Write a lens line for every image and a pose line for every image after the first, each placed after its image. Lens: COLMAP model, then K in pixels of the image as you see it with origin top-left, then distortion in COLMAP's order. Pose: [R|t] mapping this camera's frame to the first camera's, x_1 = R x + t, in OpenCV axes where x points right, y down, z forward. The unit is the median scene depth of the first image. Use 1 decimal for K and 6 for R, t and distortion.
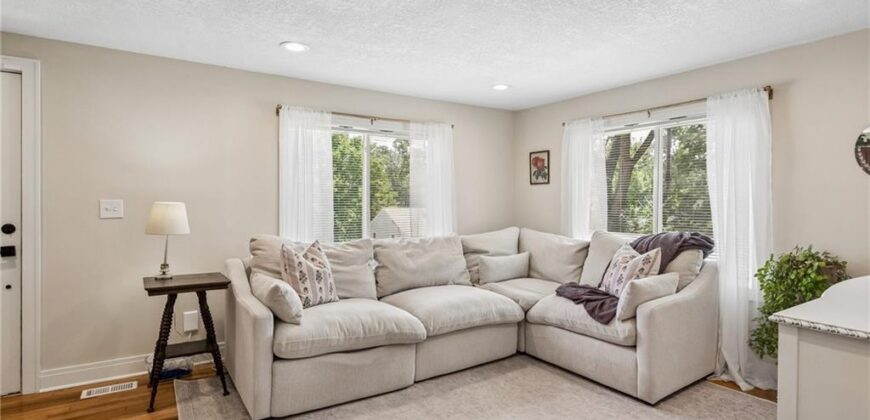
lens RADIAL K [[432.0, 0, 435.0], [0, 432.0, 210.0], [0, 0, 1]] dist [0.001861, -0.000130]
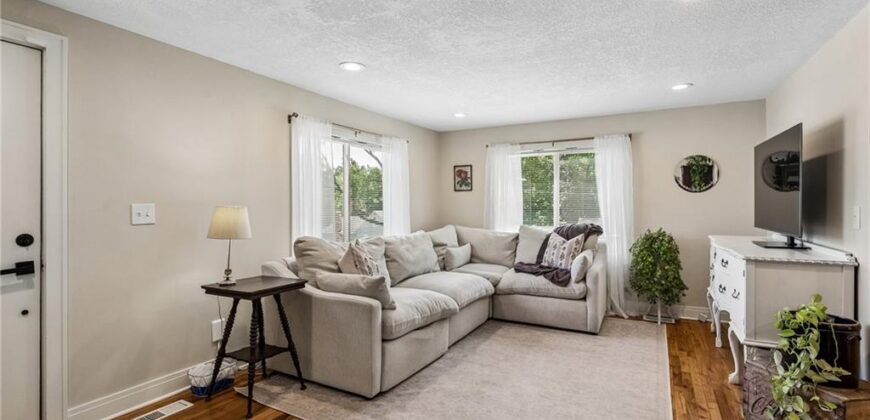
lens RADIAL K [[393.4, 0, 435.0], [0, 393.4, 210.0], [0, 0, 1]] dist [0.001837, 0.000228]
pose [[0.889630, -0.011041, 0.456549, -0.571915], [0.015148, 0.999871, -0.005337, 0.002650], [-0.456431, 0.011664, 0.889682, -0.000859]]
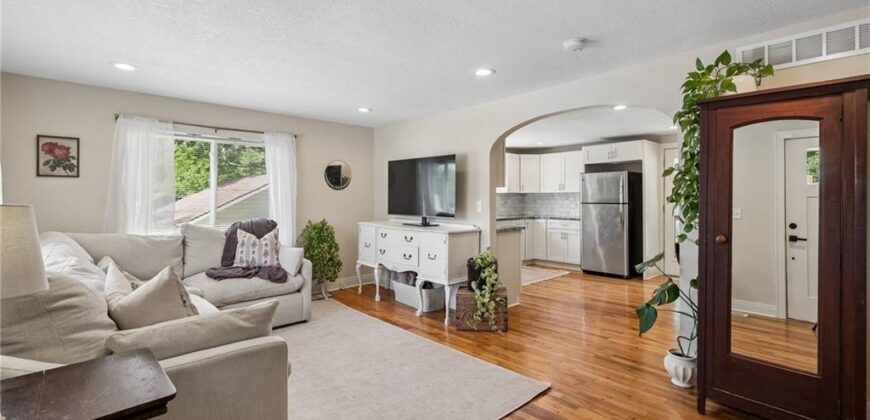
lens RADIAL K [[386.0, 0, 433.1], [0, 386.0, 197.9], [0, 0, 1]] dist [-0.001207, -0.000033]
pose [[-0.145443, -0.002433, 0.989364, -0.902849], [0.019124, 0.999803, 0.005270, -0.016776], [-0.989182, 0.019687, -0.145367, 0.638933]]
